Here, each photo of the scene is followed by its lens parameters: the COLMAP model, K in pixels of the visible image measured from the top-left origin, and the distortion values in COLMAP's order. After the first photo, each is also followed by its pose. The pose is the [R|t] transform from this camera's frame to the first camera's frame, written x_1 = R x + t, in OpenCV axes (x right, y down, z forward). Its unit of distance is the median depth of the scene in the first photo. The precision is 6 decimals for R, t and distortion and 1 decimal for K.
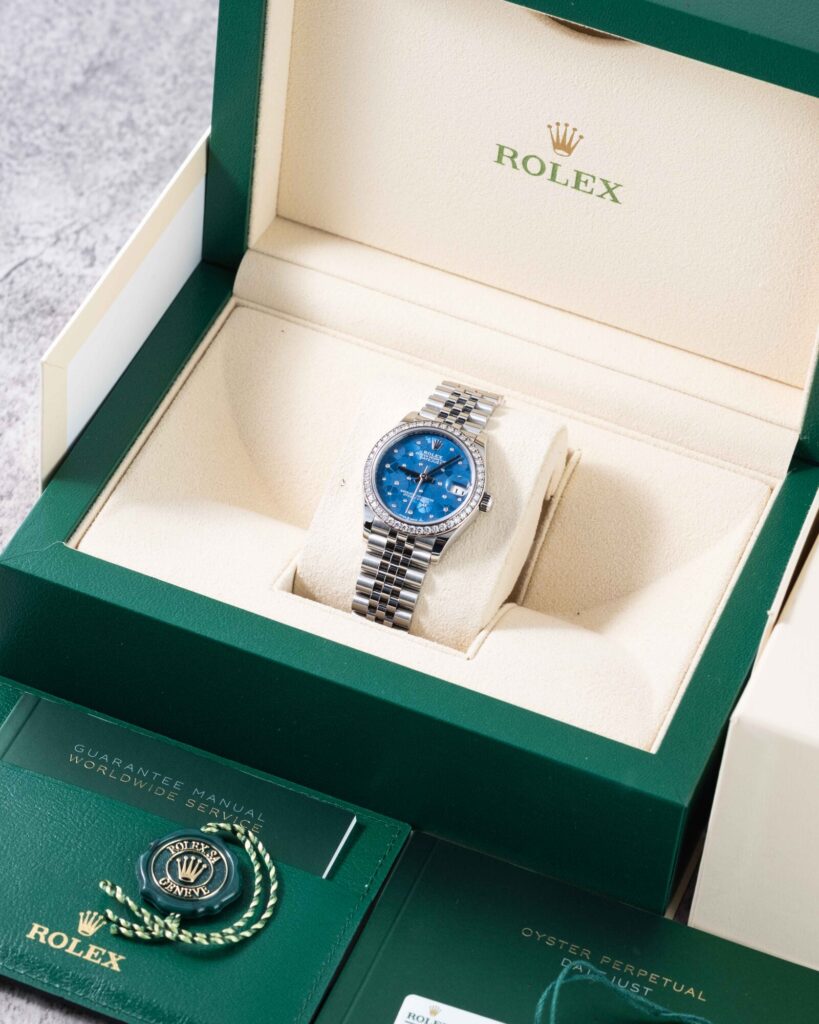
lens RADIAL K [[4453.6, 0, 410.6], [0, 4453.6, 572.9], [0, 0, 1]] dist [0.334796, 2.082581]
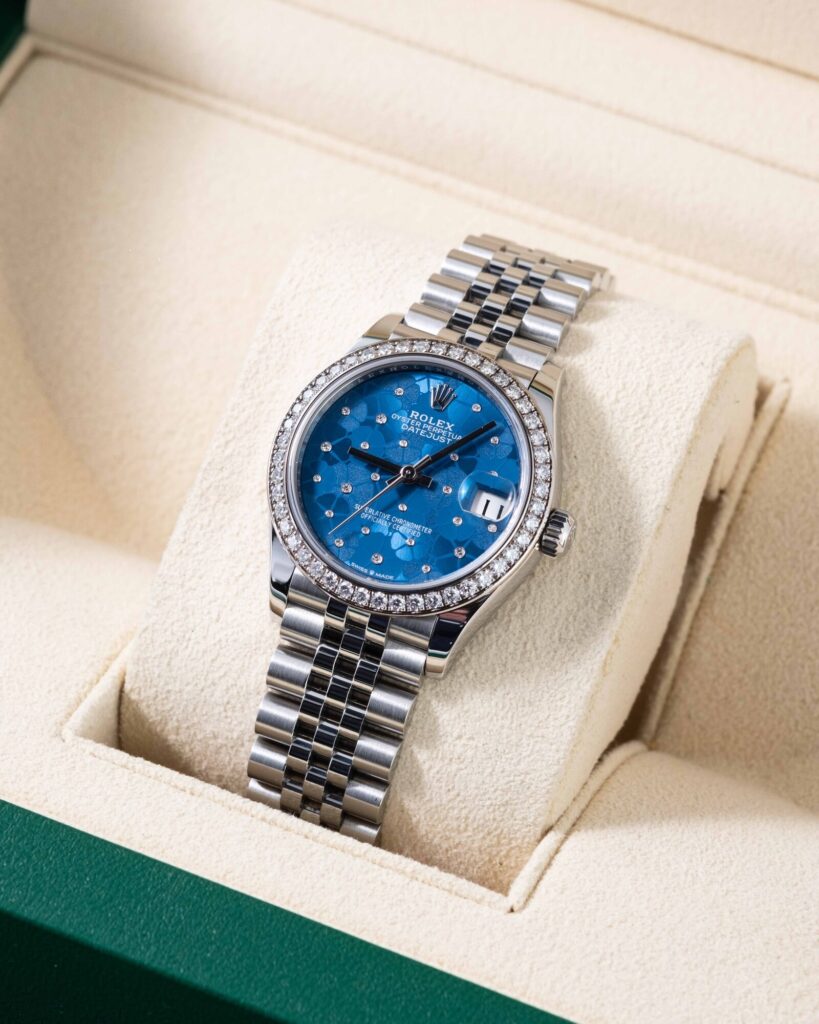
lens RADIAL K [[4637.2, 0, 361.1], [0, 4637.2, 511.5], [0, 0, 1]] dist [0.228326, 0.958854]
pose [[0.996854, -0.002879, -0.079212, 0.033439], [0.008550, 0.997415, 0.071344, -0.049551], [0.078801, -0.071797, 0.994302, 0.556565]]
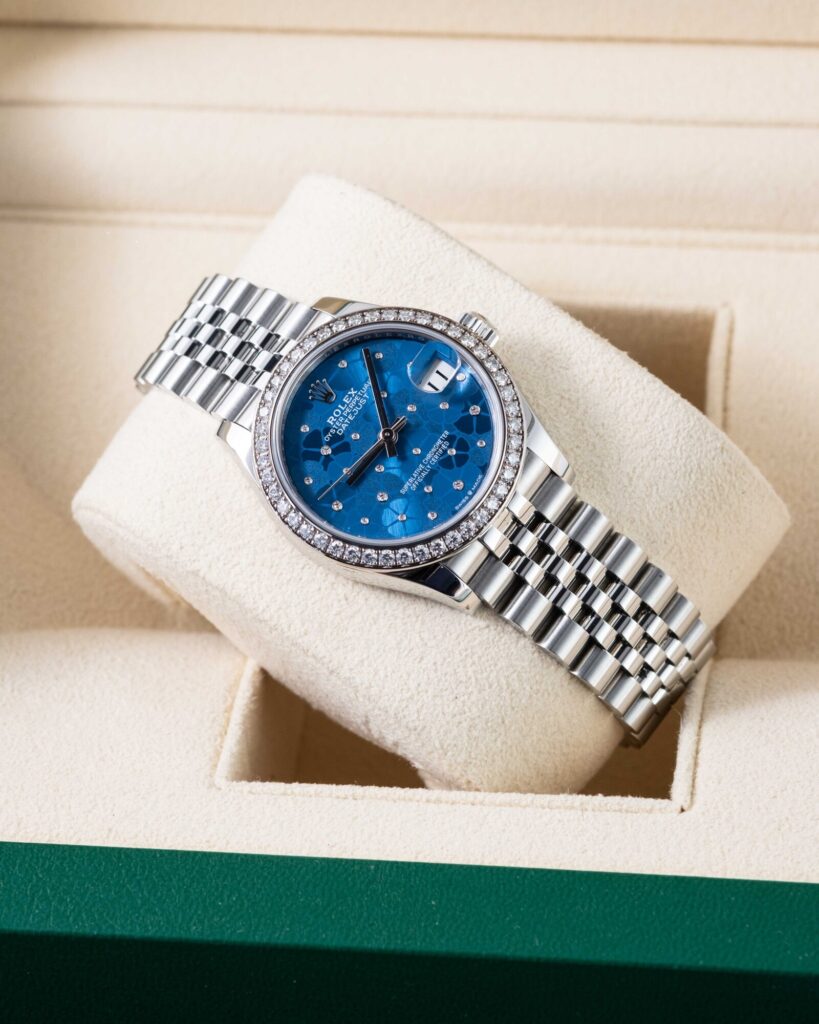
lens RADIAL K [[4637.2, 0, 361.1], [0, 4637.2, 511.5], [0, 0, 1]] dist [0.228326, 0.958854]
pose [[0.955130, -0.285749, 0.077932, -0.045631], [0.285705, 0.958243, 0.011961, -0.024341], [-0.078096, 0.010841, 0.996887, 0.527073]]
